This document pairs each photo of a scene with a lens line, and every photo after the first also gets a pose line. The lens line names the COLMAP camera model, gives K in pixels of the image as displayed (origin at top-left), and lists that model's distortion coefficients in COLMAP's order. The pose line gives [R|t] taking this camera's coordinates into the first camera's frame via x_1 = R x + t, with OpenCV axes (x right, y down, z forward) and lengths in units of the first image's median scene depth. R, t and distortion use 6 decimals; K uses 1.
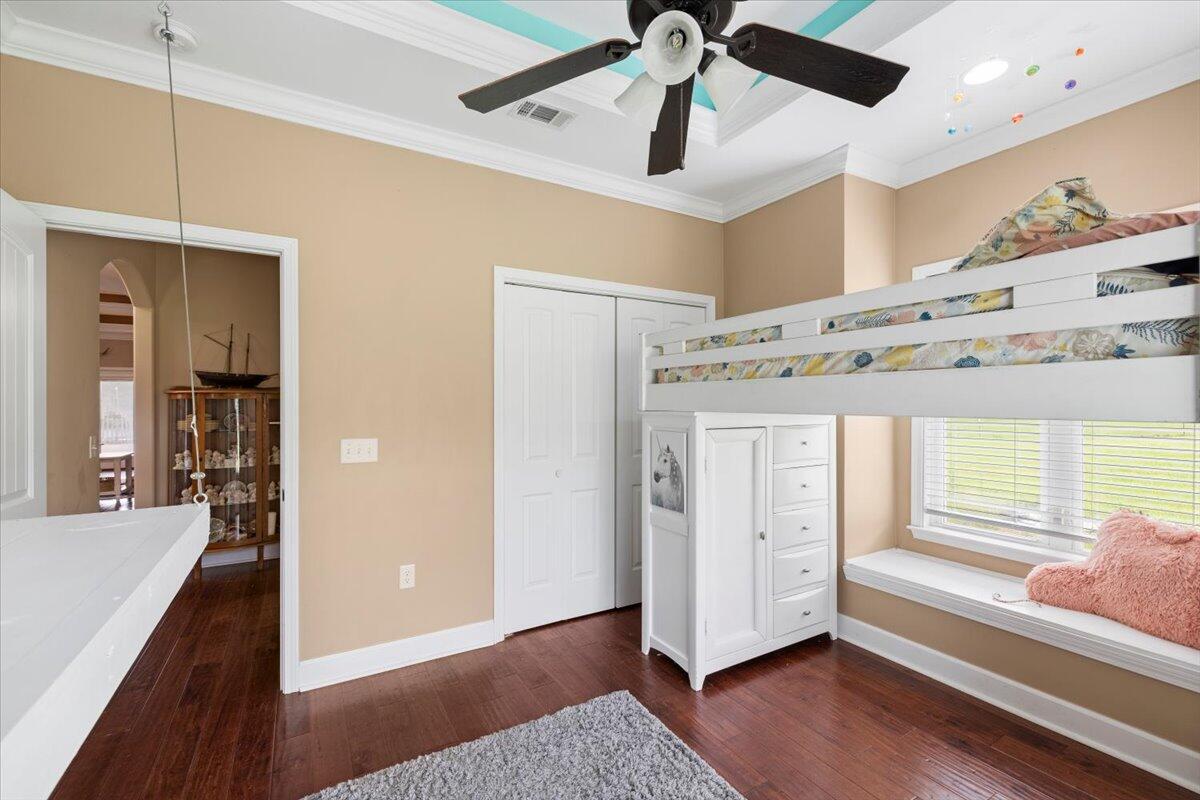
lens RADIAL K [[504.5, 0, 594.8], [0, 504.5, 402.4], [0, 0, 1]] dist [0.000890, 0.000096]
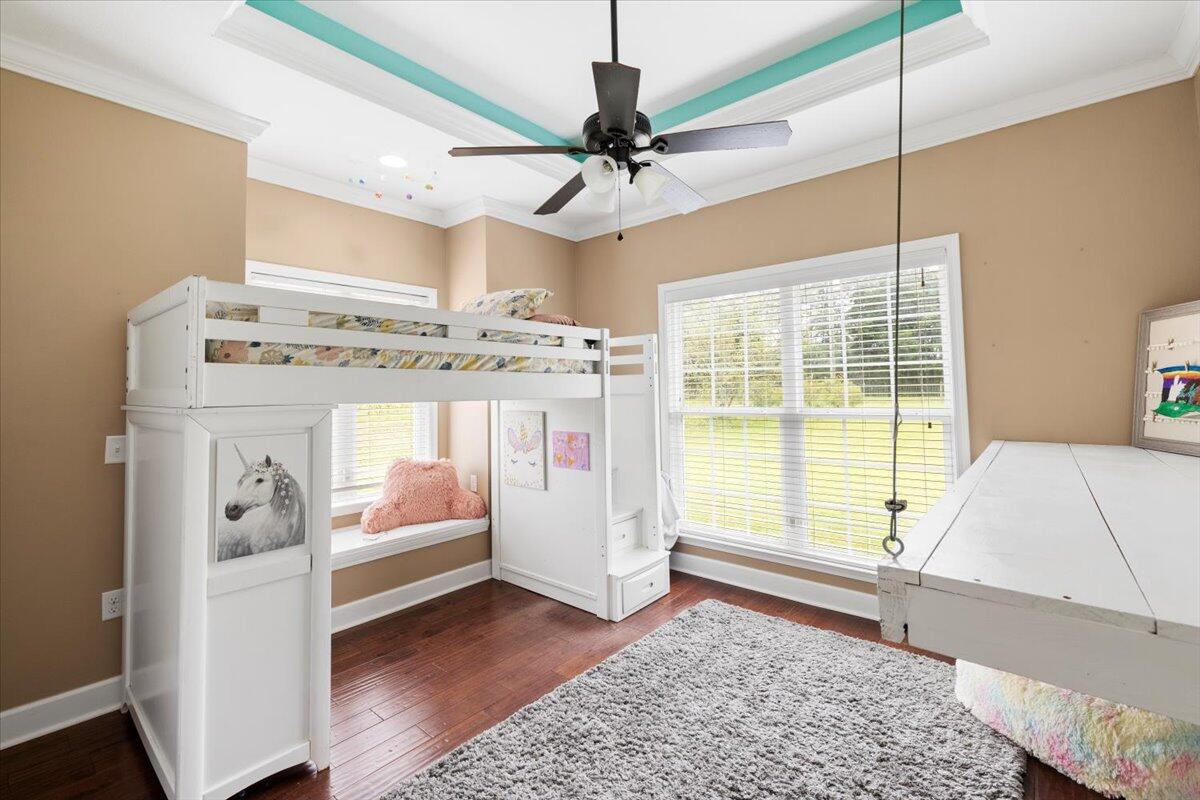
lens RADIAL K [[521.0, 0, 599.0], [0, 521.0, 364.6], [0, 0, 1]] dist [0.000826, 0.000066]
pose [[-0.332152, 0.054615, 0.941643, -0.759558], [0.012361, 0.998489, -0.053552, 0.005824], [-0.943145, -0.006148, -0.332325, 0.921636]]
